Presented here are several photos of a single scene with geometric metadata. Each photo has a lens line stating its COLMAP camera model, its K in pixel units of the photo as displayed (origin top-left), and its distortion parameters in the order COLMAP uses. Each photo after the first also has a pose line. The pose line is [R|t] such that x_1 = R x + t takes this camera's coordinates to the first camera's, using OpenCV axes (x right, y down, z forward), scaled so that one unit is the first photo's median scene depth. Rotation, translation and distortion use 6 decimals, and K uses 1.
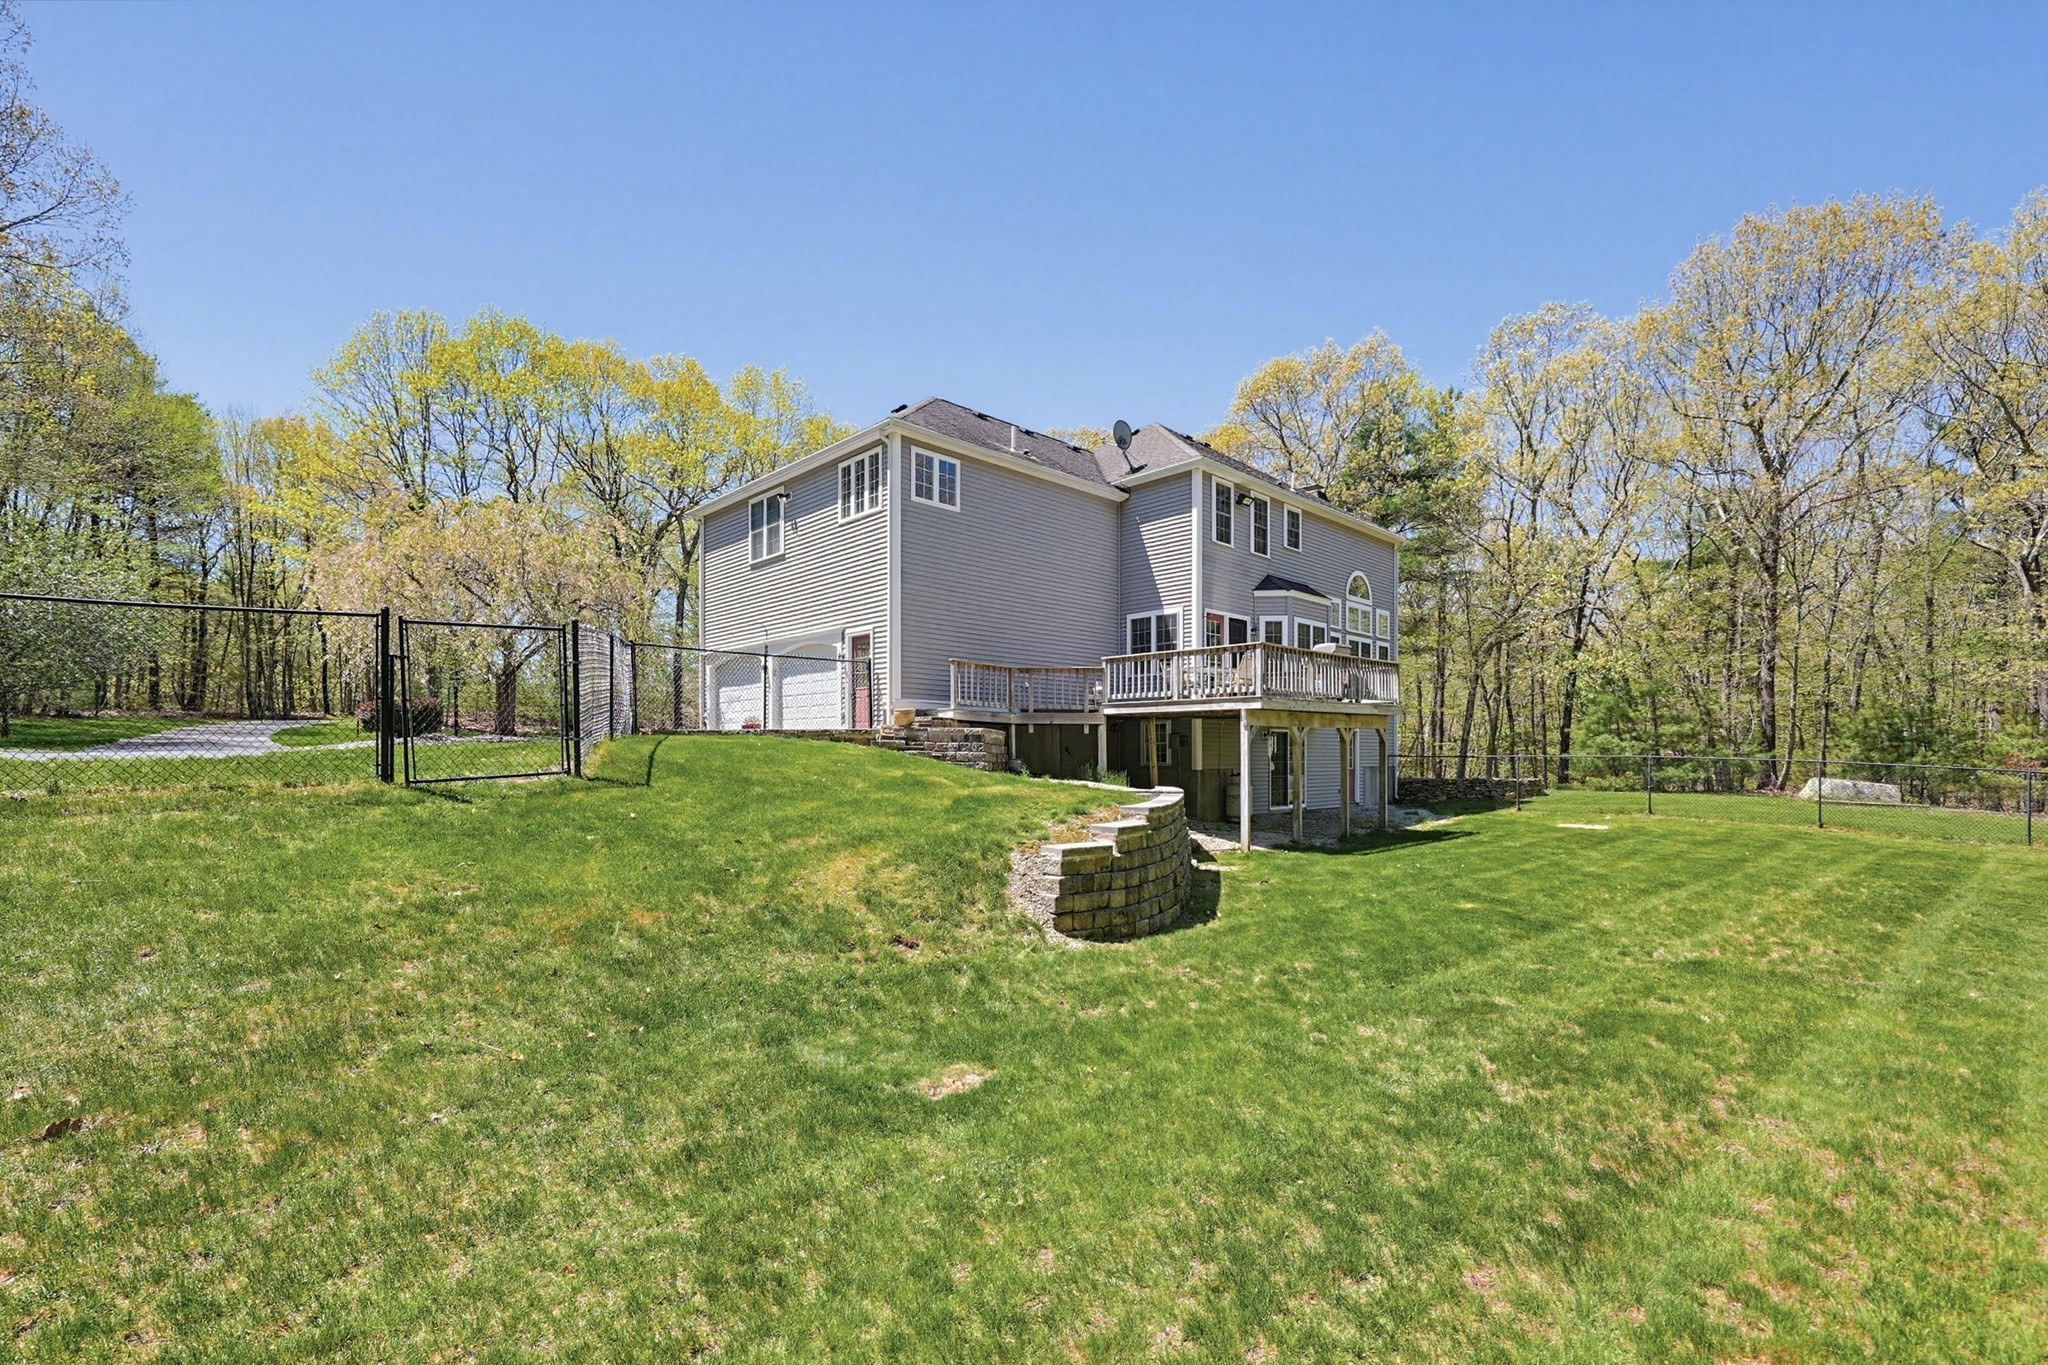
lens RADIAL K [[882.1, 0, 1048.3], [0, 882.1, 755.5], [0, 0, 1]] dist [-0.001633, -0.000167]
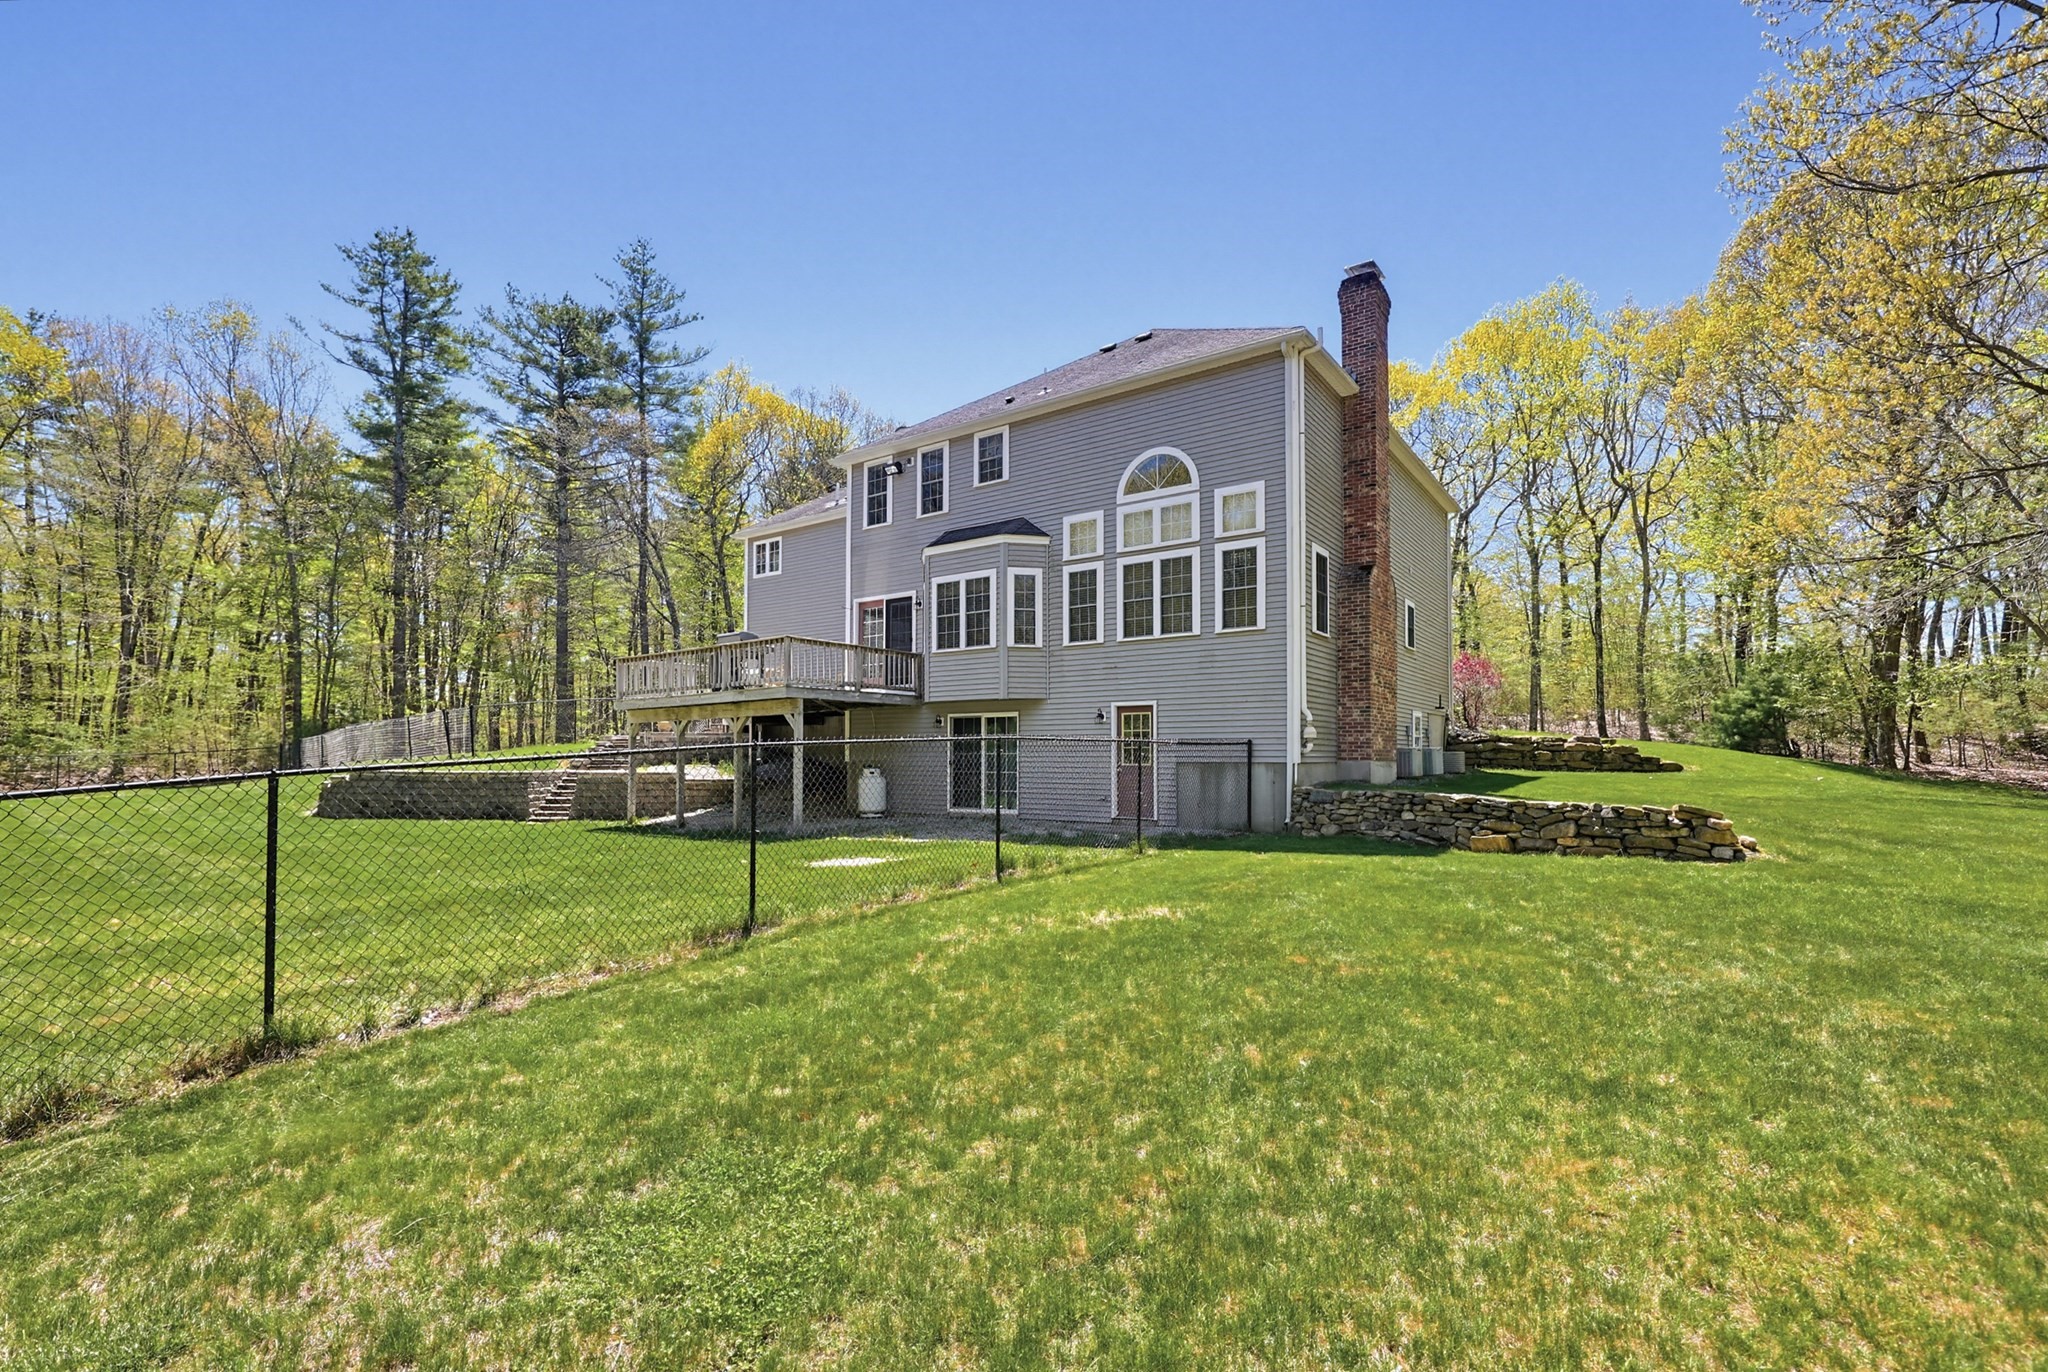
lens RADIAL K [[882.1, 0, 1020.9], [0, 882.1, 728.0], [0, 0, 1]] dist [-0.001633, -0.000167]
pose [[0.186996, -0.029821, -0.981908, 1.178481], [0.004678, 0.999555, -0.029466, 0.008836], [0.982349, 0.000917, 0.187052, 0.987471]]
